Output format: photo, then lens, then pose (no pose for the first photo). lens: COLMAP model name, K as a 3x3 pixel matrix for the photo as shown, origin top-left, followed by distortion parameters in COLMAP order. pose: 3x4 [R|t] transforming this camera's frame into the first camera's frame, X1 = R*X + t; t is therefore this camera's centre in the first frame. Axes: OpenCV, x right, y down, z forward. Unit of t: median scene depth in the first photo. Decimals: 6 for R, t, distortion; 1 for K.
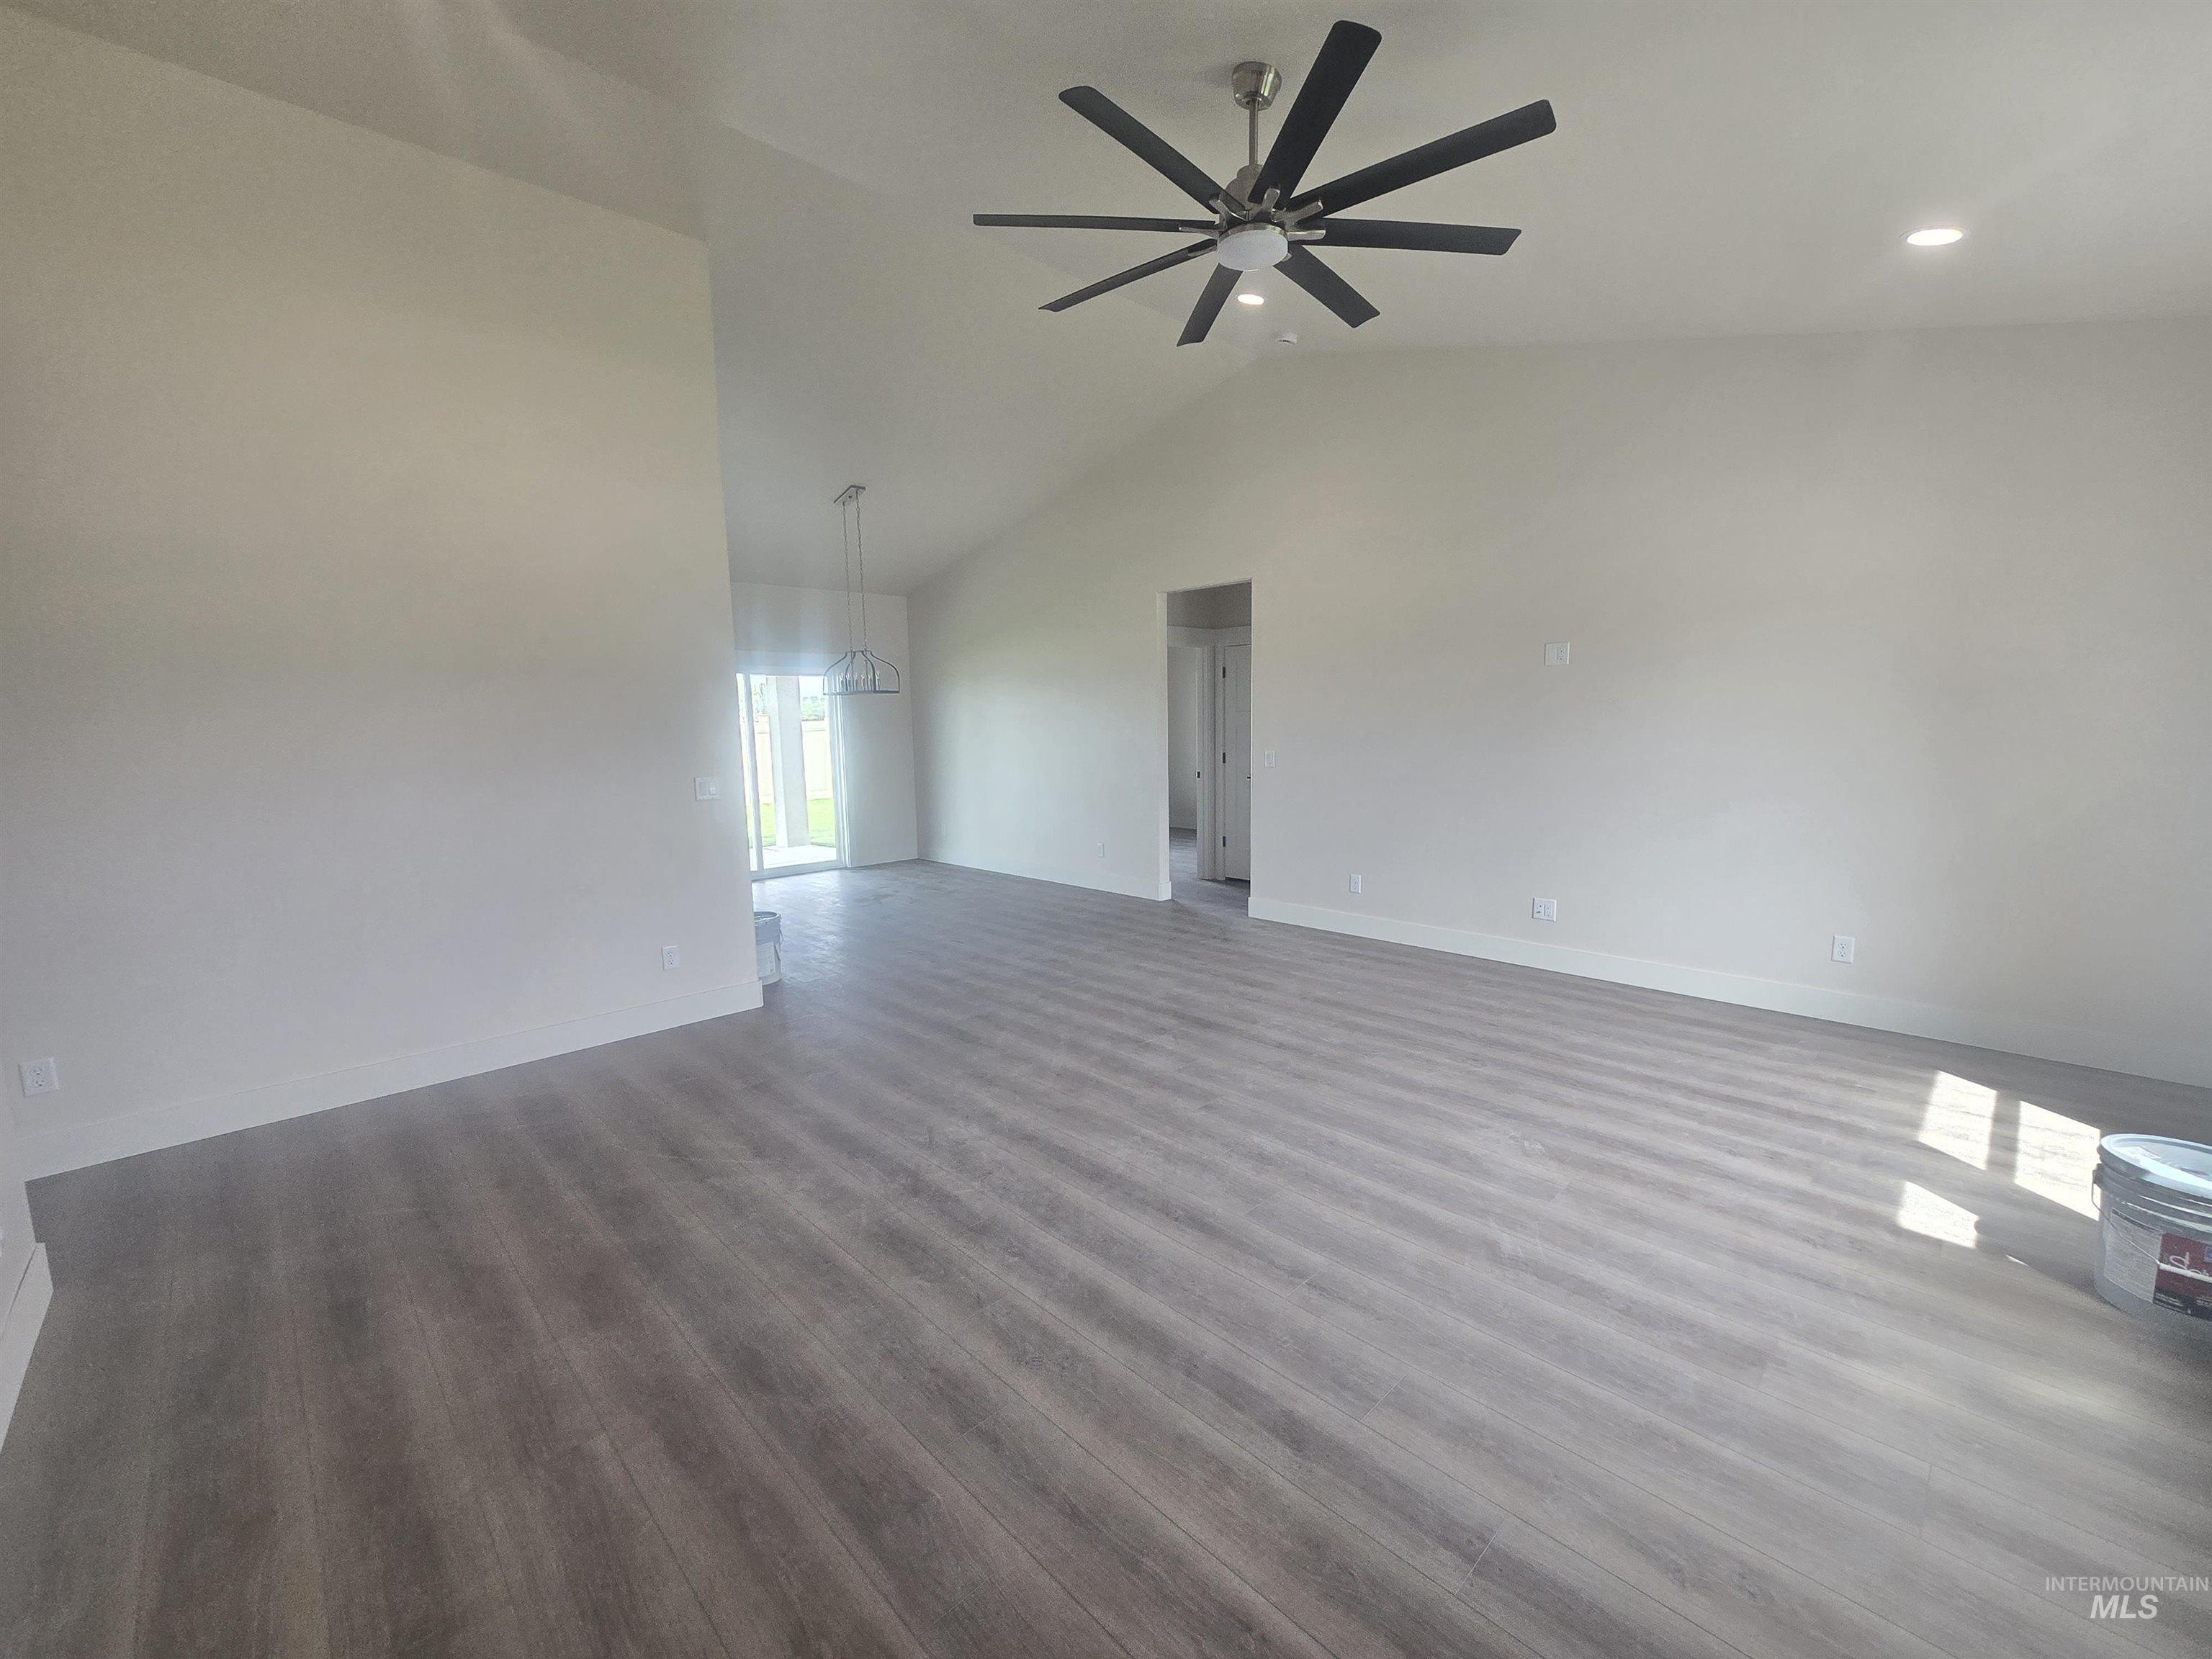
lens RADIAL K [[905.6, 0, 1098.7], [0, 905.6, 838.8], [0, 0, 1]] dist [-0.001261, -0.000491]
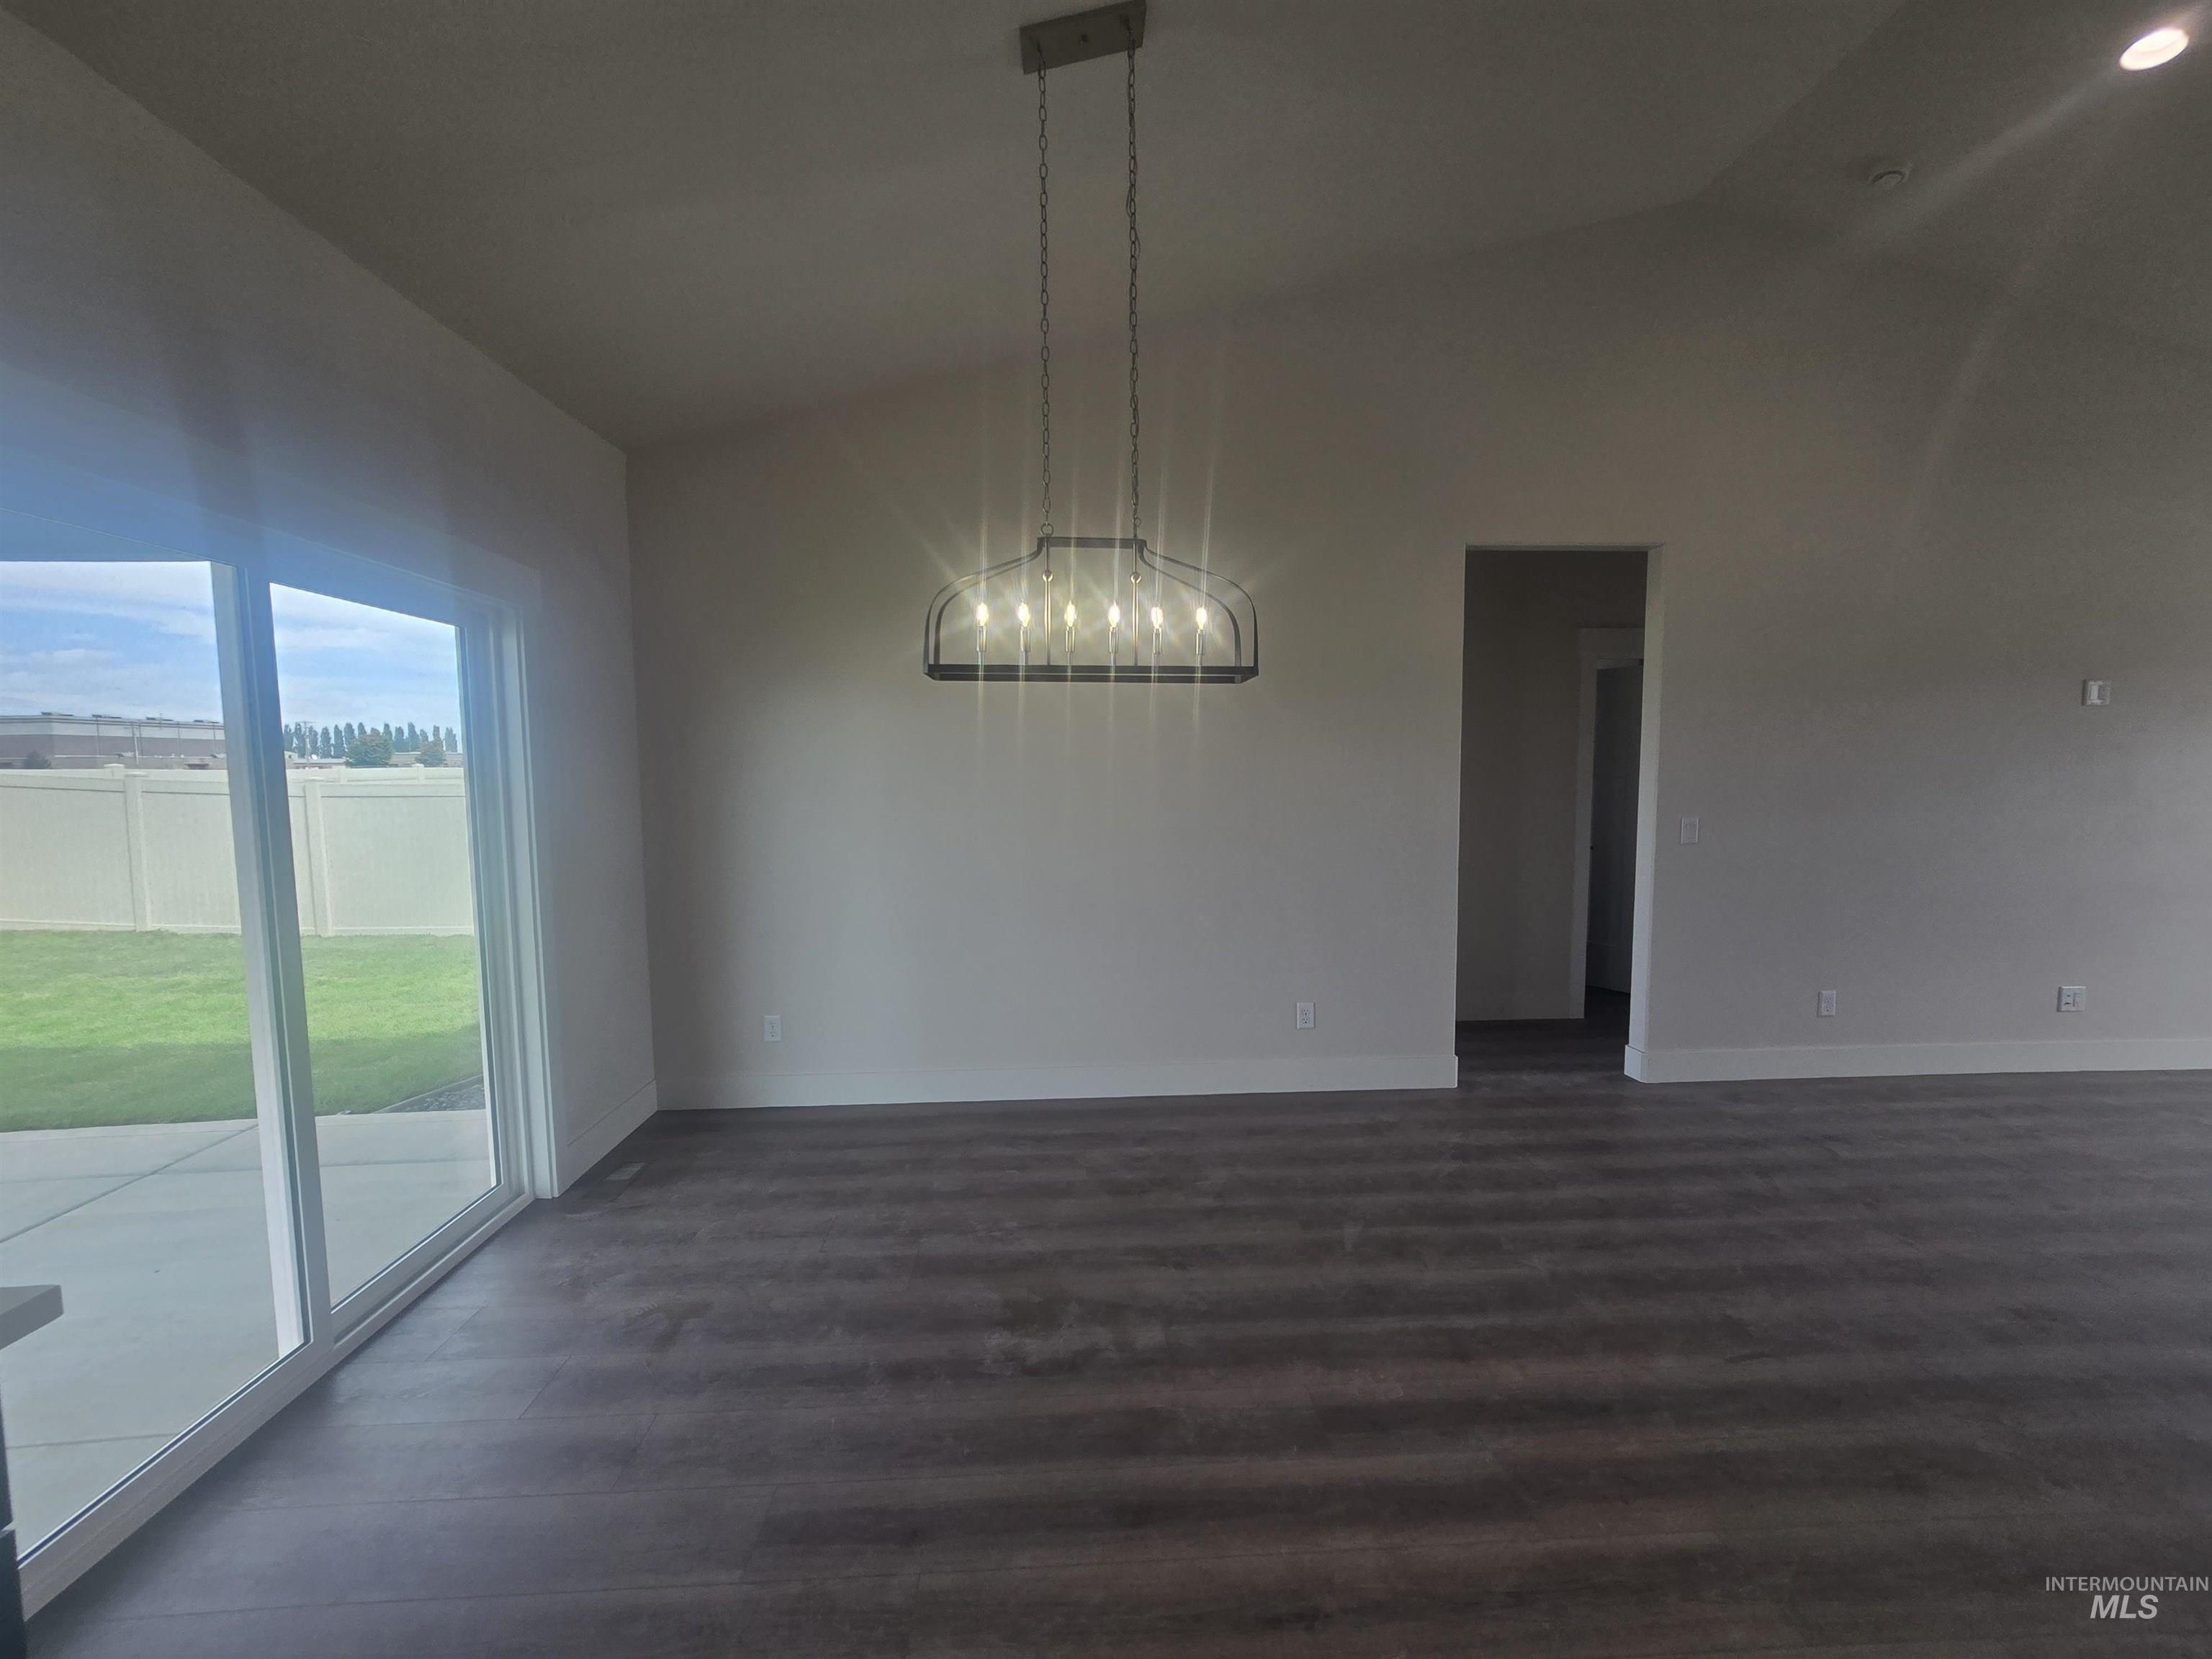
lens RADIAL K [[919.5, 0, 1107.9], [0, 919.5, 850.6], [0, 0, 1]] dist [0.000678, -0.000041]
pose [[0.657493, -0.066333, 0.750535, -0.638391], [0.094286, 0.995531, 0.005388, -0.130078], [-0.747538, 0.067222, 0.660808, 0.983626]]
